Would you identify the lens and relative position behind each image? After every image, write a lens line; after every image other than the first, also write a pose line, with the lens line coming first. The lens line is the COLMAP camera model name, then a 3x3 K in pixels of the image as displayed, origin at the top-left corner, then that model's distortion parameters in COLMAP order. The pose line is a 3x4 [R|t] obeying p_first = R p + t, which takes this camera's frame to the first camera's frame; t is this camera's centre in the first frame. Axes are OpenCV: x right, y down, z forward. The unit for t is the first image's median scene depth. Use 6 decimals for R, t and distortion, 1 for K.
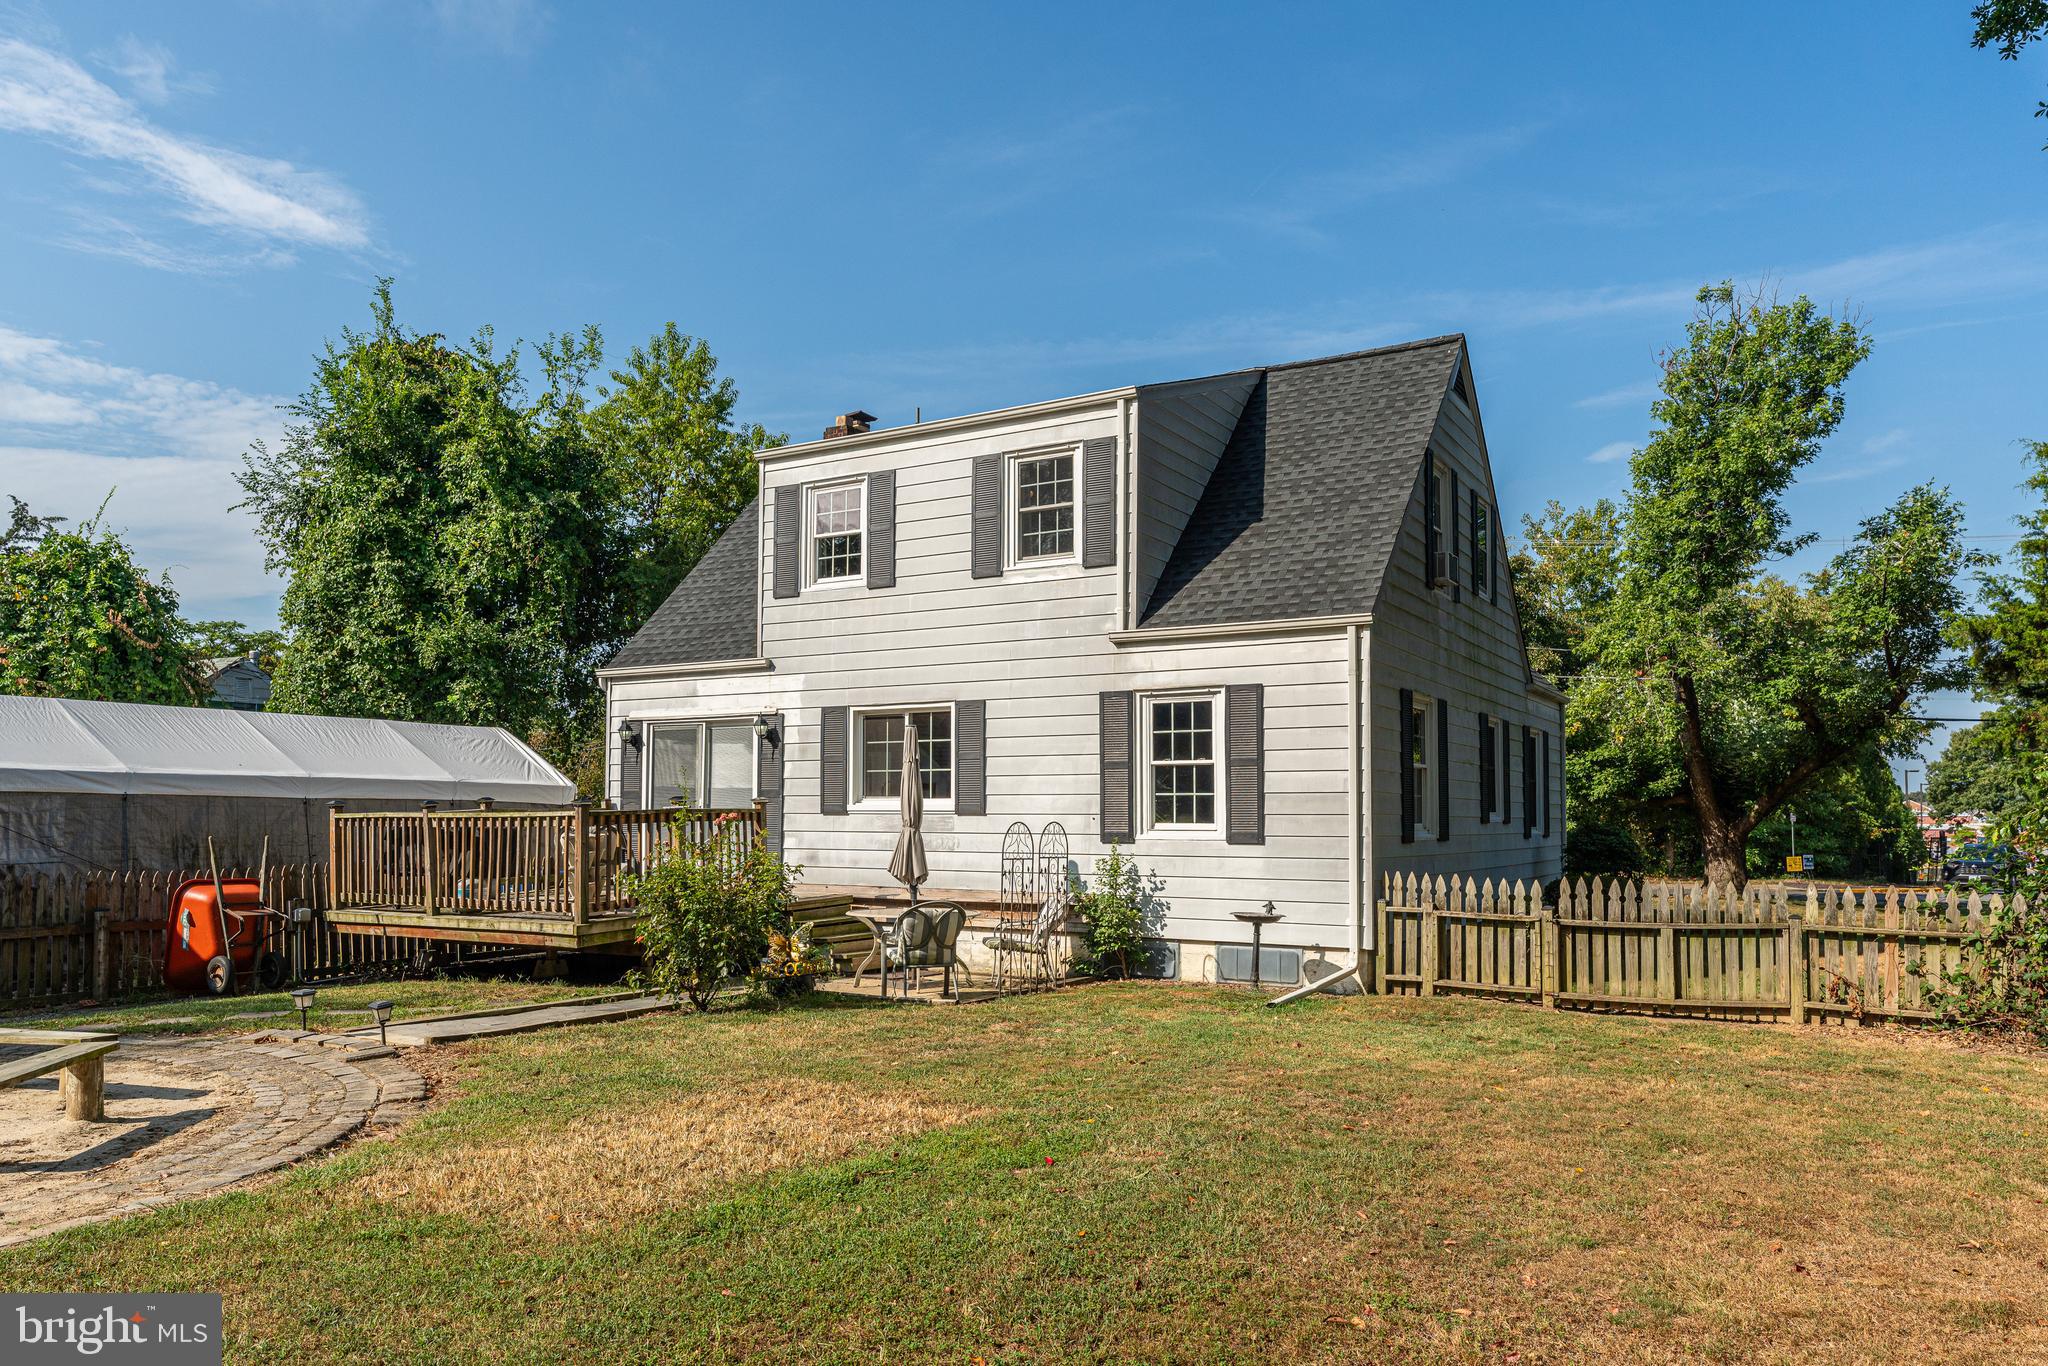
lens RADIAL K [[1429.3, 0, 1024.0], [0, 1429.3, 683.0], [0, 0, 1]] dist [0.000243, 0.000144]
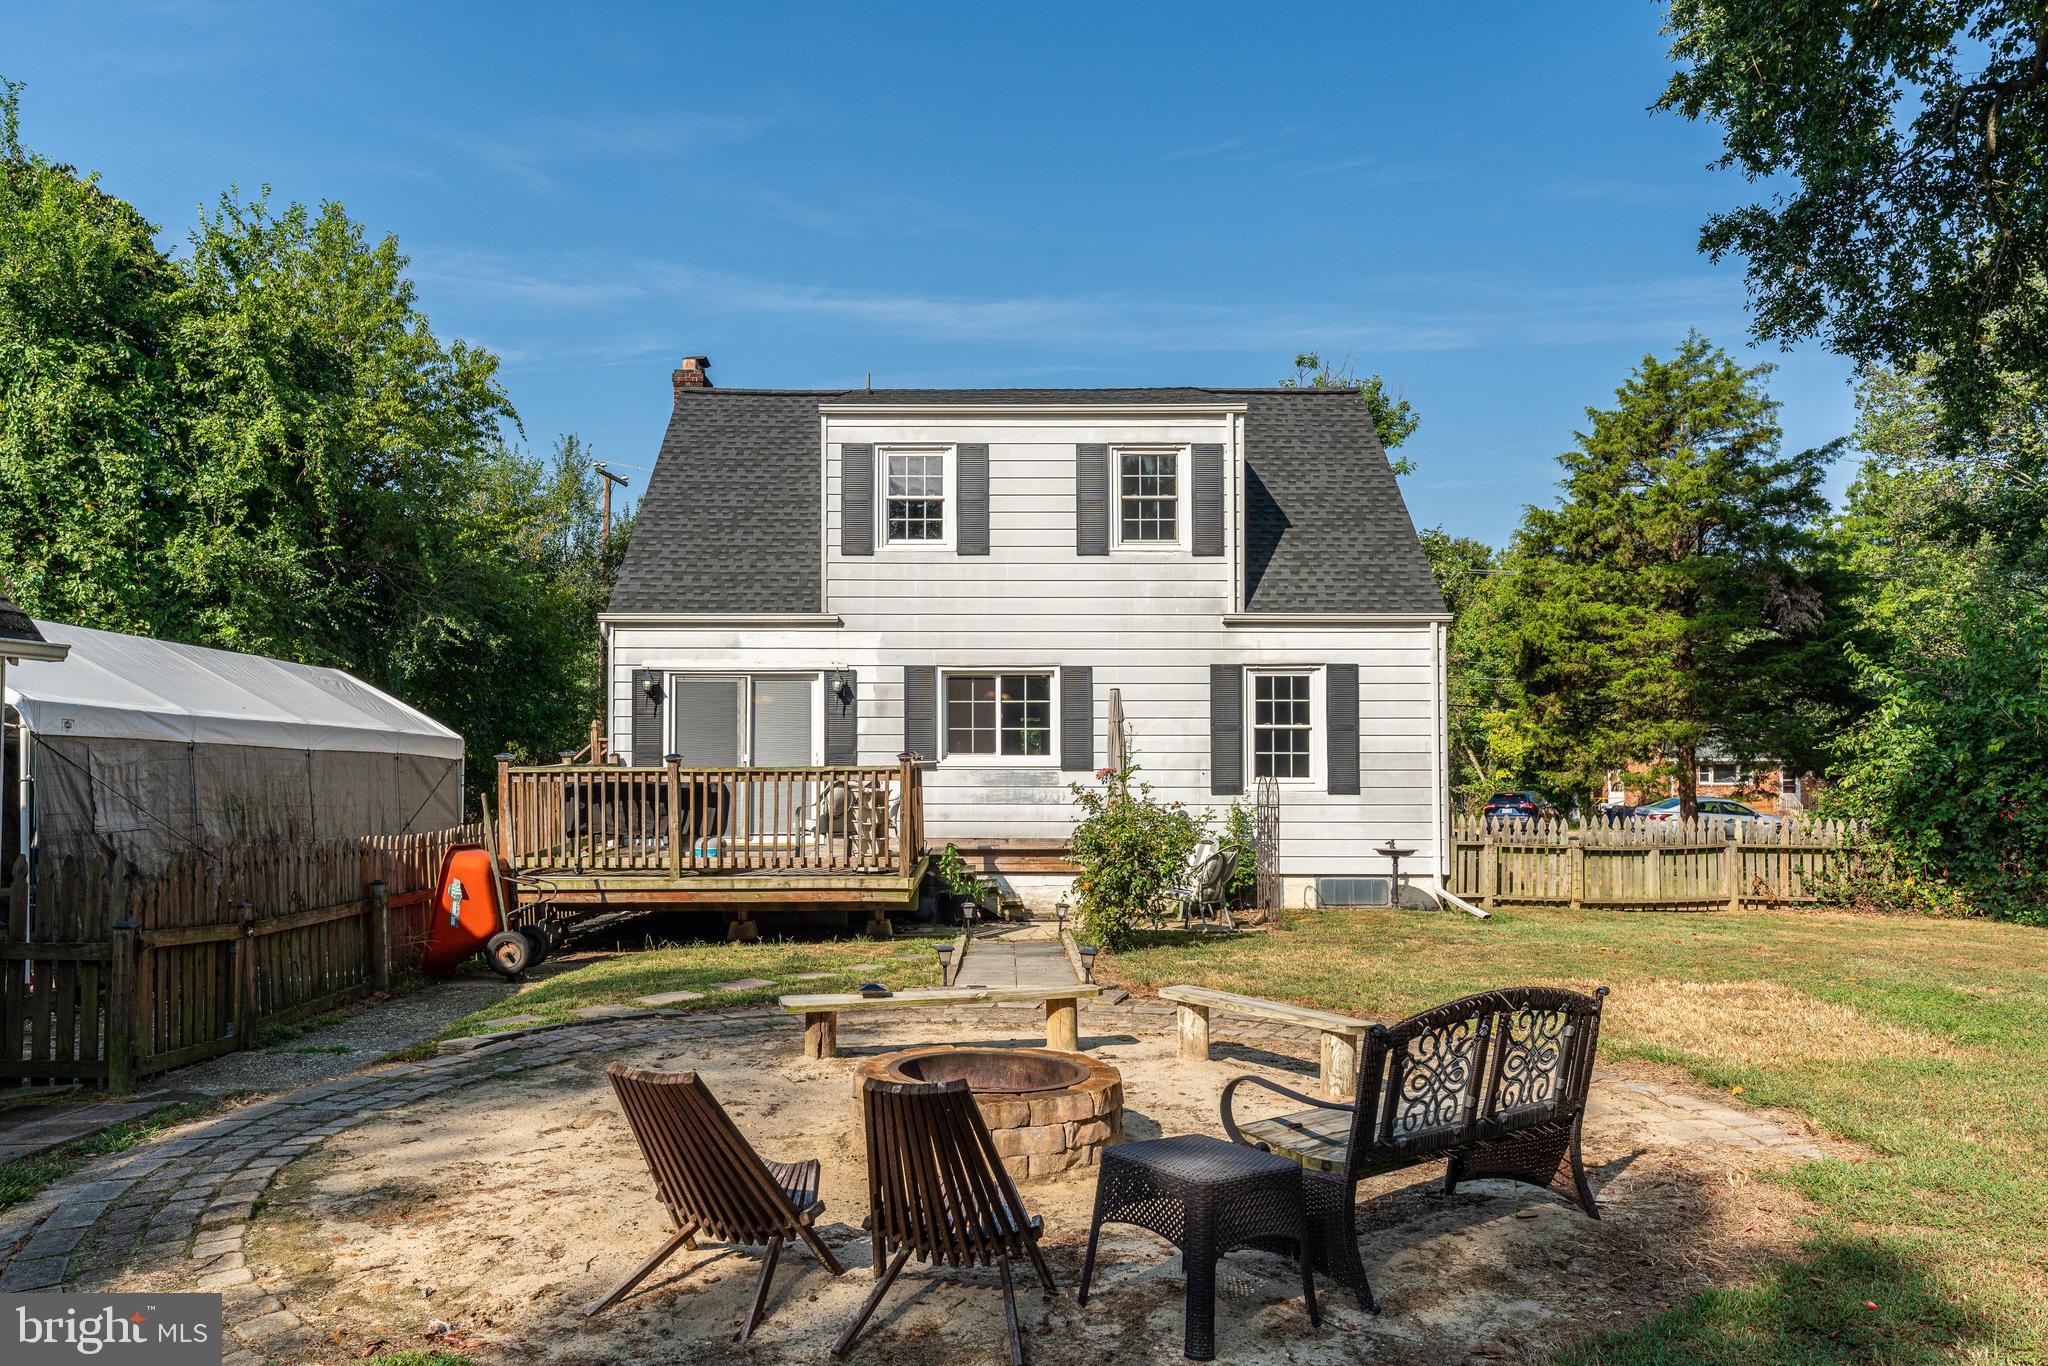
lens RADIAL K [[1409.7, 0, 1024.0], [0, 1409.7, 683.0], [0, 0, 1]] dist [-0.003062, -0.002674]
pose [[0.856907, 0.033545, 0.514379, -0.621073], [-0.047008, 0.998808, 0.013175, 0.012588], [-0.513323, -0.035469, 0.857462, 0.093679]]
